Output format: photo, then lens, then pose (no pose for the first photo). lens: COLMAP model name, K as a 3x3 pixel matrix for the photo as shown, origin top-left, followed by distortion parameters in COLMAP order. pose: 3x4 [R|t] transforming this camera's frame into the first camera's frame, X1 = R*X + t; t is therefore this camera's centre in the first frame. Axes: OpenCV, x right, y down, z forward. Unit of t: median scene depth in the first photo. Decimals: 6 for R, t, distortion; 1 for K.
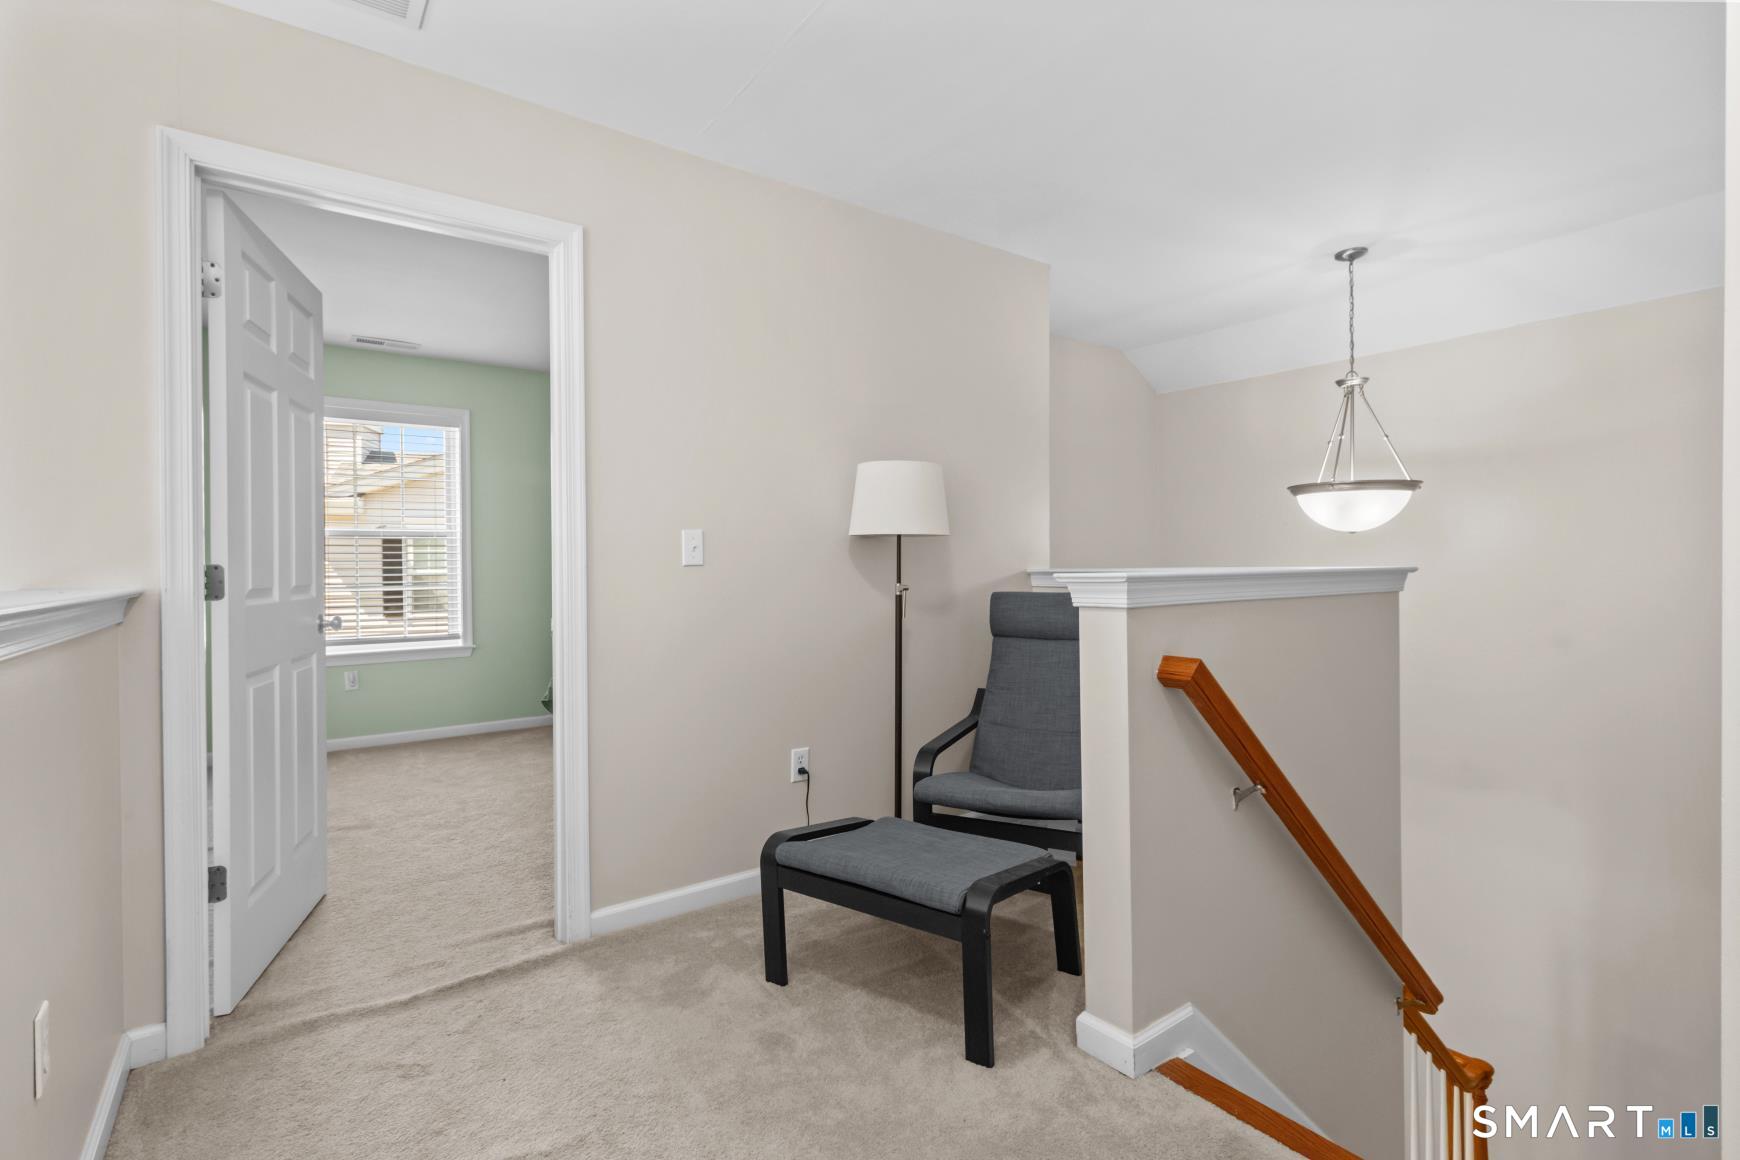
lens RADIAL K [[811.4, 0, 877.1], [0, 811.4, 573.0], [0, 0, 1]] dist [-0.000172, 0.000261]
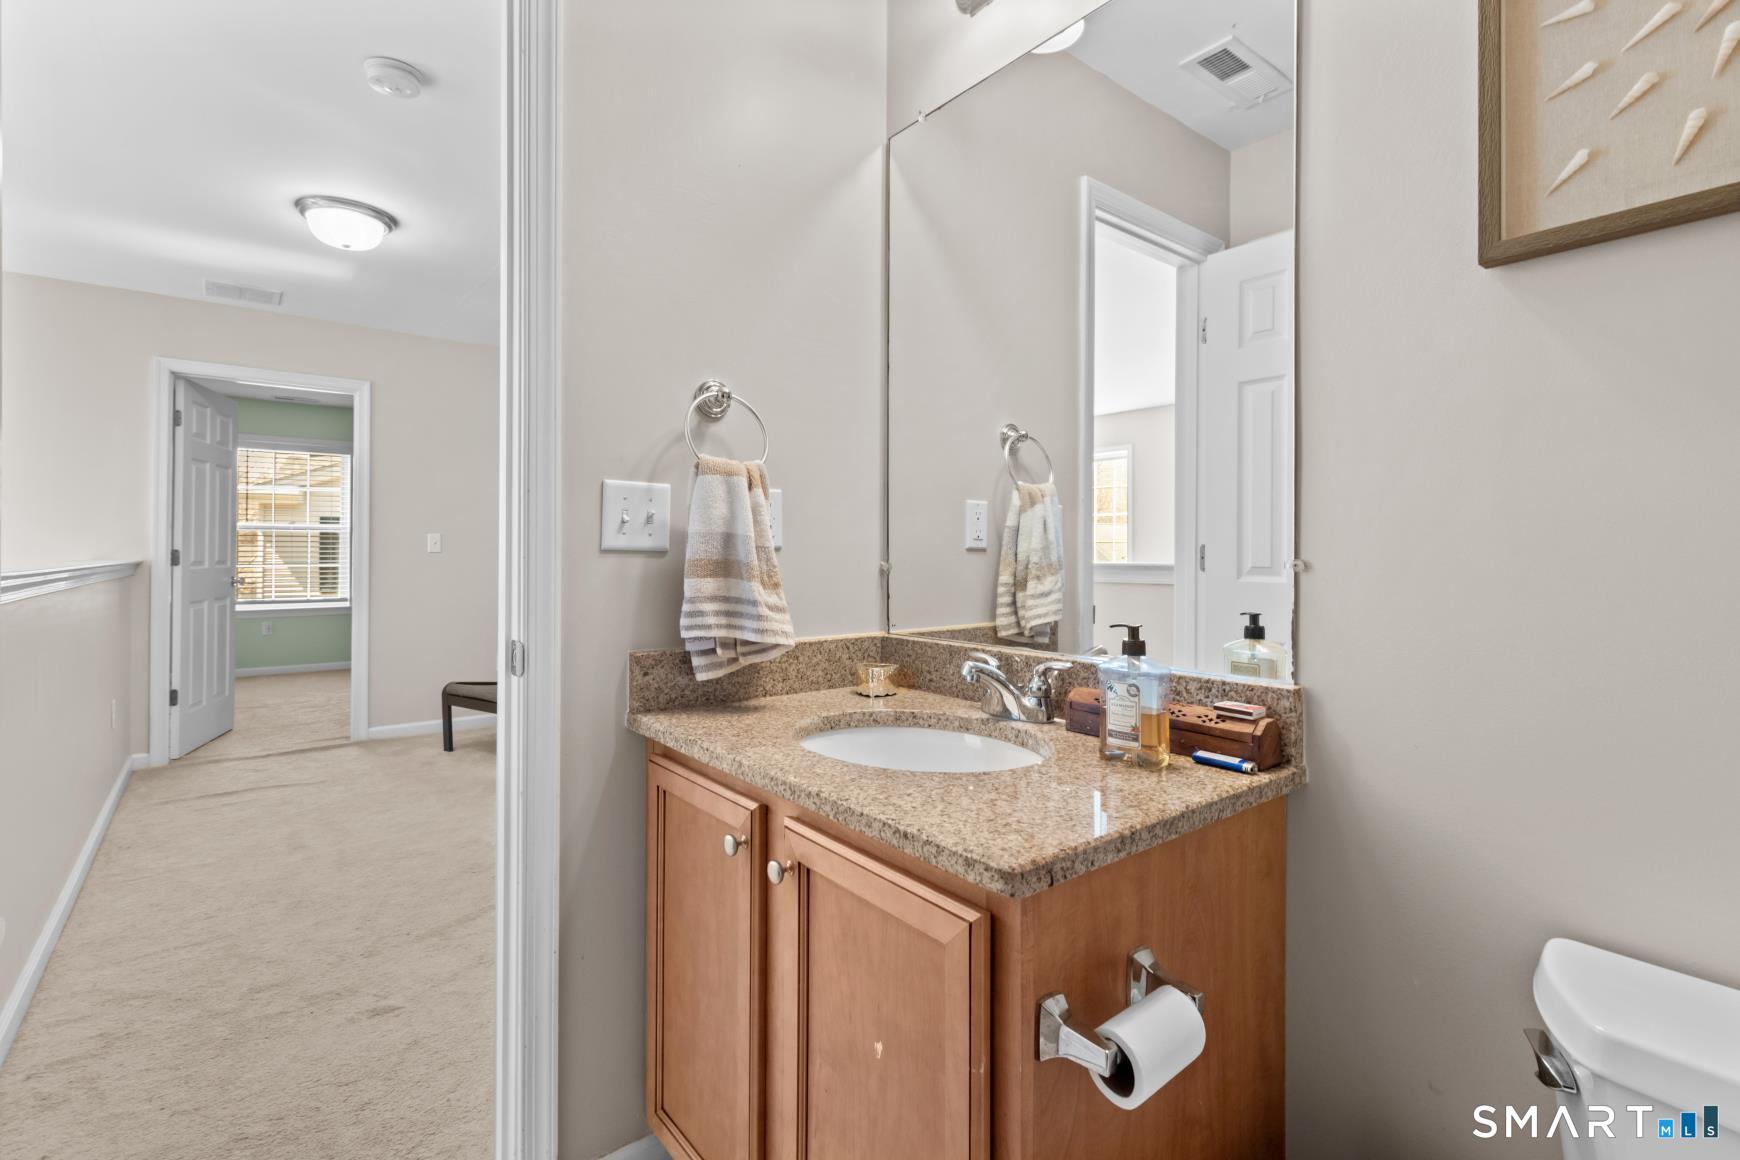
lens RADIAL K [[811.4, 0, 904.3], [0, 811.4, 549.2], [0, 0, 1]] dist [-0.000172, 0.000261]
pose [[0.998428, 0.012826, 0.054565, 0.945056], [-0.012192, 0.999855, -0.011929, -0.008944], [-0.054710, 0.011245, 0.998439, -1.190672]]
